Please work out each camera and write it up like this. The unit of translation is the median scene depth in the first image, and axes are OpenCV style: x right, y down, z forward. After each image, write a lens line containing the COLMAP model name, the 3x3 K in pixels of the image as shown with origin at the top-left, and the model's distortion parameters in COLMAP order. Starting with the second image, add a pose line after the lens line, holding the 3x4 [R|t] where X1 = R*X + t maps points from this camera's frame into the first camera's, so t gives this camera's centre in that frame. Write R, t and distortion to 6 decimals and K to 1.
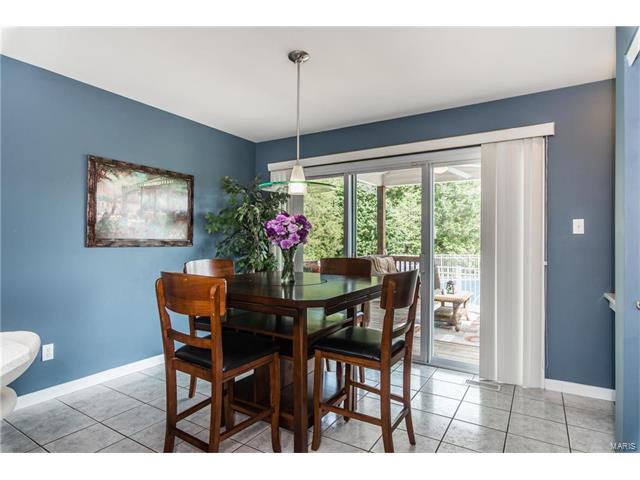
lens RADIAL K [[363.2, 0, 318.5], [0, 363.2, 239.8], [0, 0, 1]] dist [-0.004094, 0.000266]
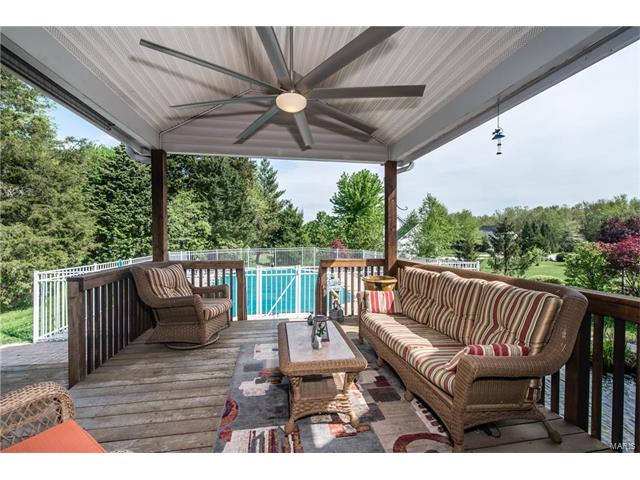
lens RADIAL K [[277.3, 0, 318.4], [0, 277.3, 239.7], [0, 0, 1]] dist [-0.001361, -0.000080]
pose [[0.755451, -0.013198, 0.655072, 0.027099], [0.004142, 0.999873, 0.015368, -0.000639], [-0.655192, -0.008897, 0.755410, 0.182464]]
